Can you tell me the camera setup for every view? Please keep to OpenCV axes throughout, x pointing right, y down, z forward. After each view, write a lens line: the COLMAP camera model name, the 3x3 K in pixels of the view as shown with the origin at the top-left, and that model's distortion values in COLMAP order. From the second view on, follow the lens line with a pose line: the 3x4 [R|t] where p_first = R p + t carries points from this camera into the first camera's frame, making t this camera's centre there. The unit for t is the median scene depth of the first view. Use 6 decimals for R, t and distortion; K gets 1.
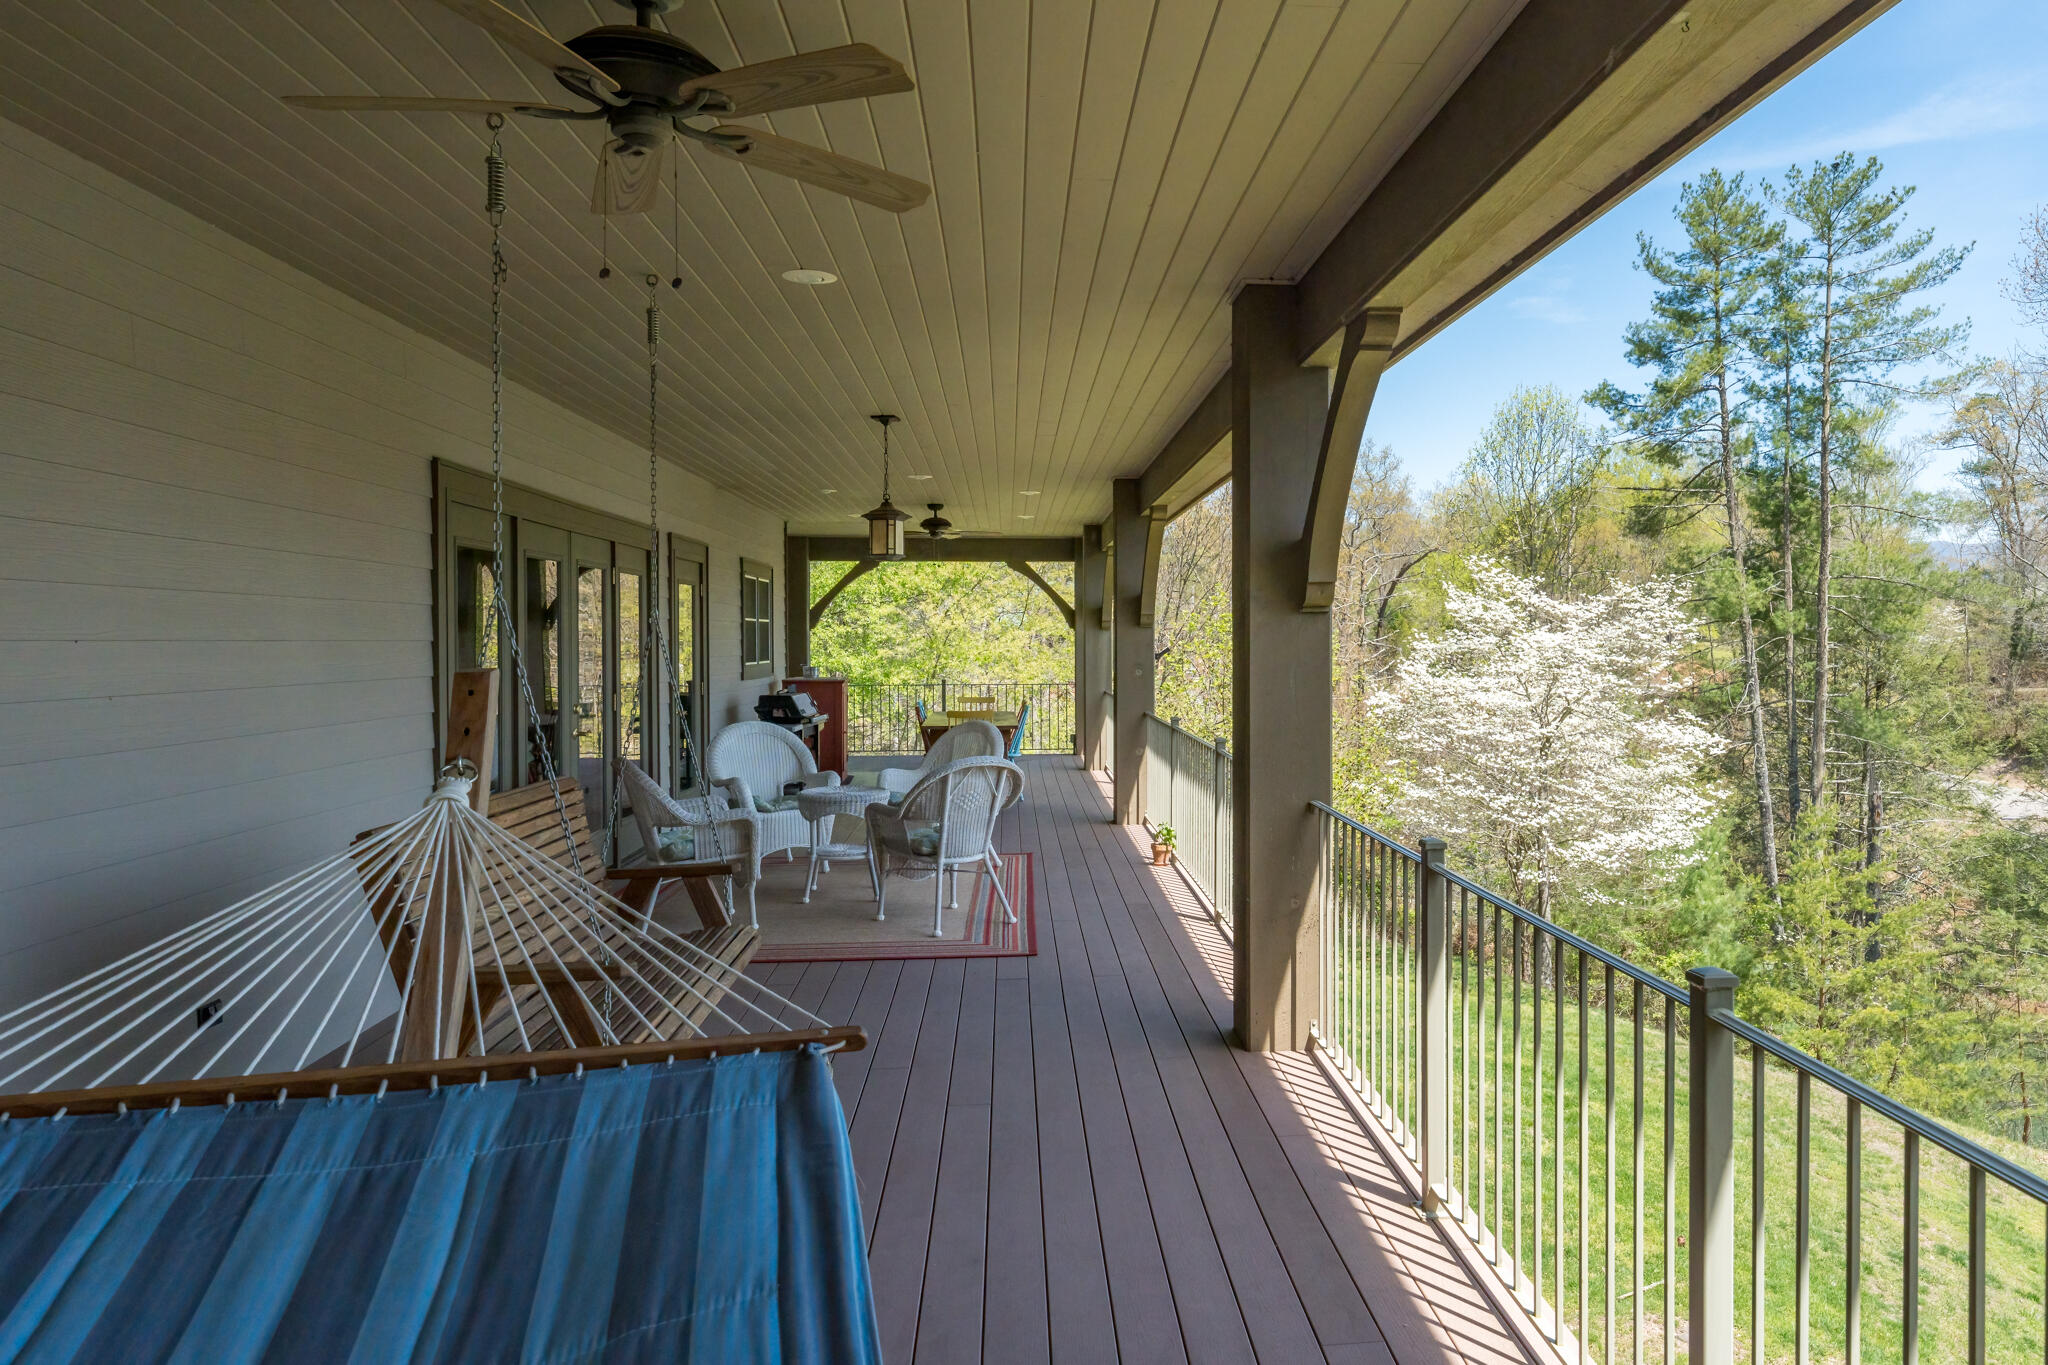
lens RADIAL K [[1490.7, 0, 1024.0], [0, 1490.7, 682.5], [0, 0, 1]] dist [-0.002232, -0.000022]
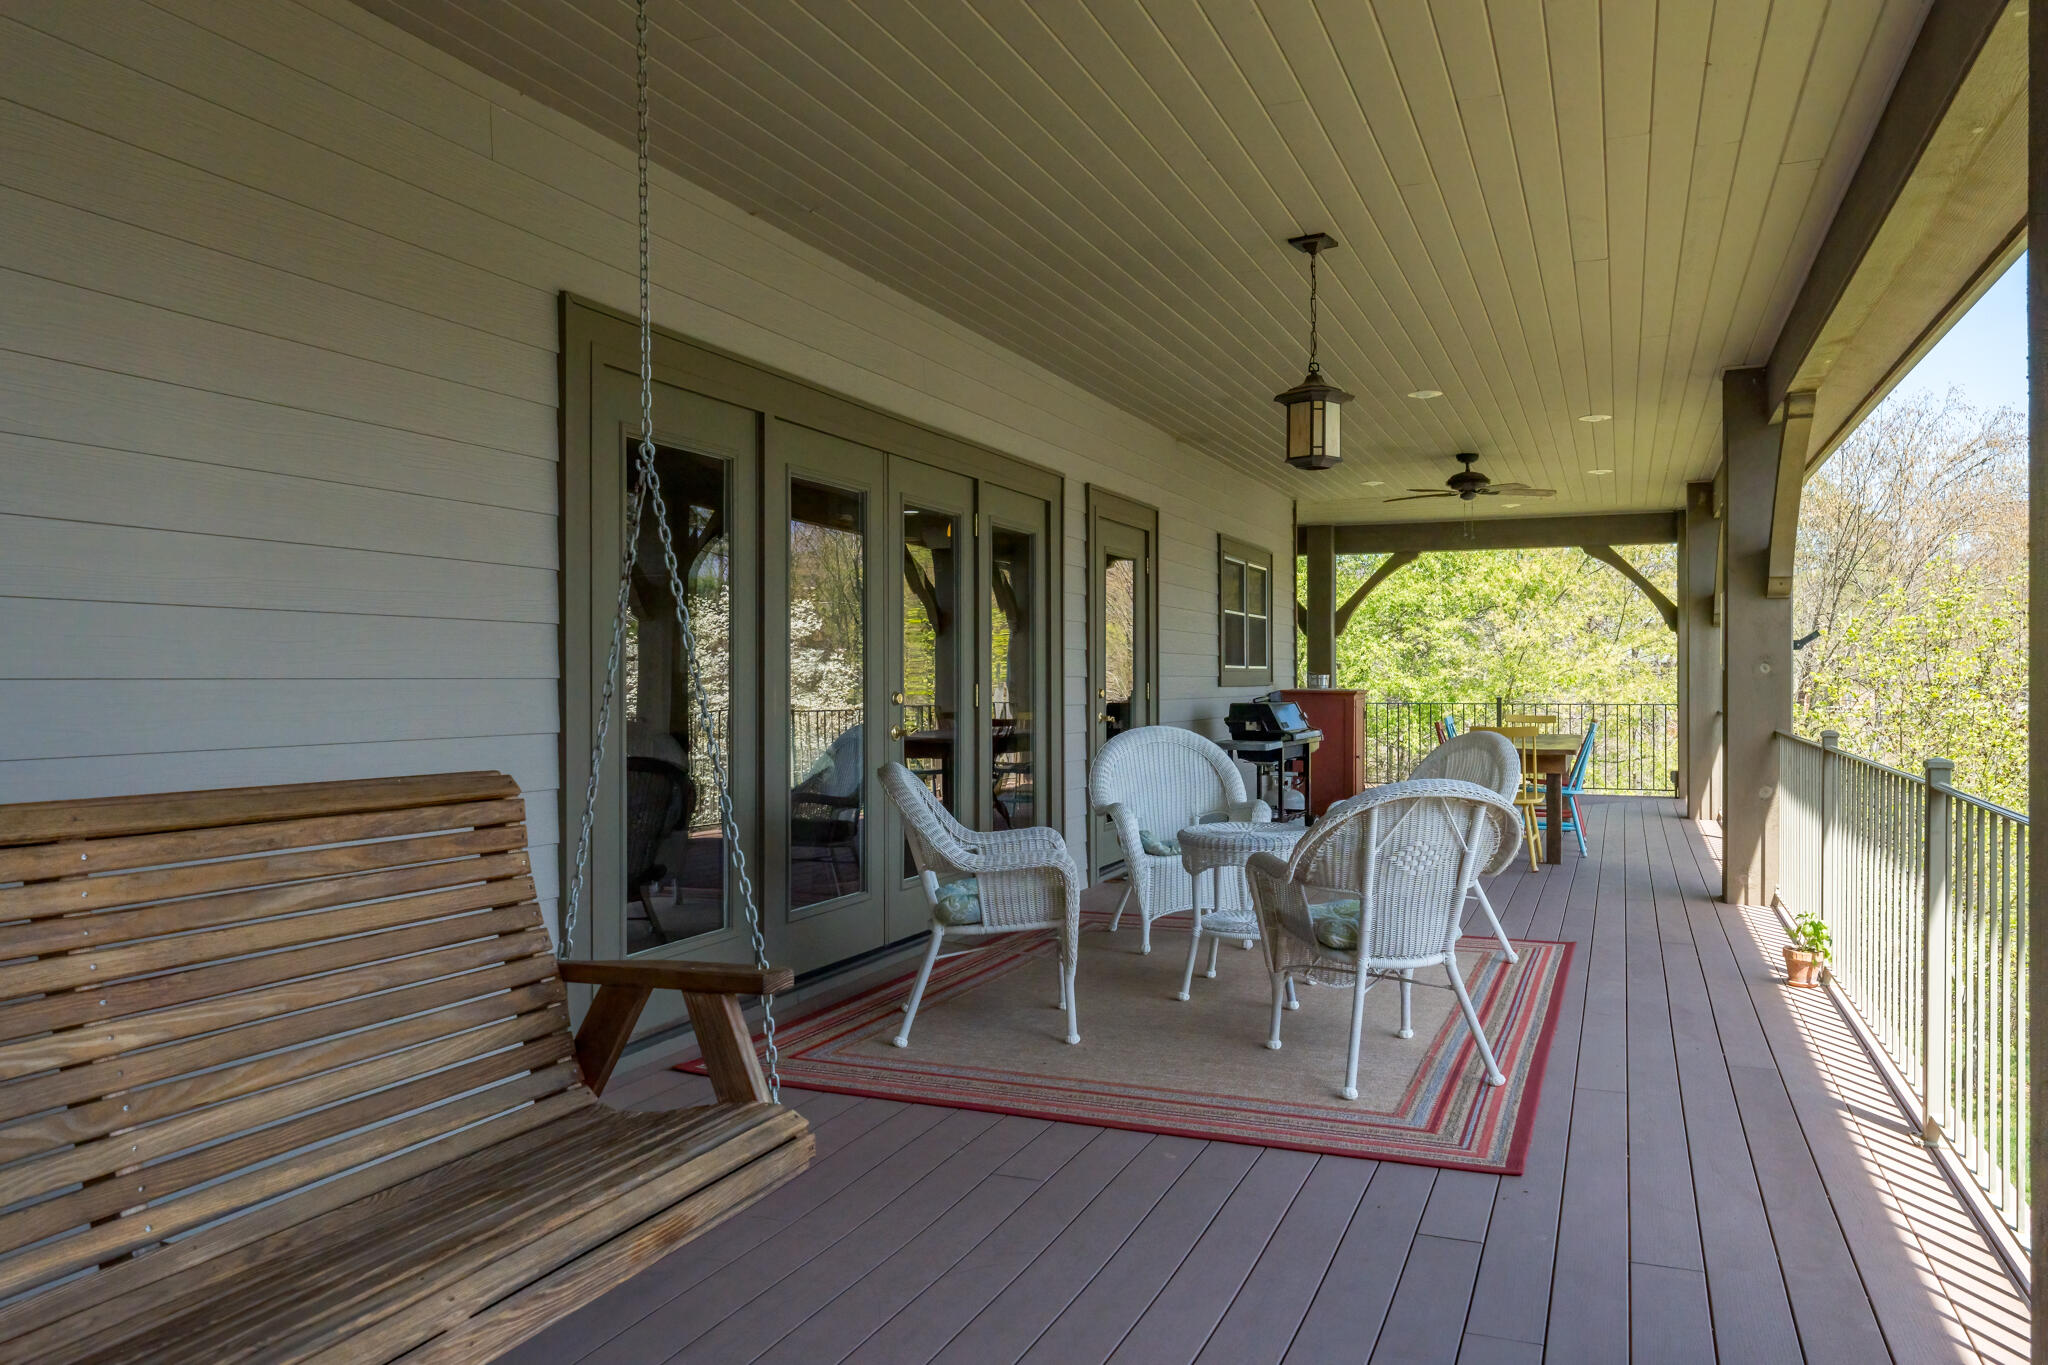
lens RADIAL K [[1477.8, 0, 1025.1], [0, 1477.8, 658.8], [0, 0, 1]] dist [0.004014, -0.000510]
pose [[0.922766, 0.006153, -0.385312, 0.029684], [-0.021319, 0.999156, -0.035101, 0.018960], [0.384771, 0.040605, 0.922118, 0.302409]]
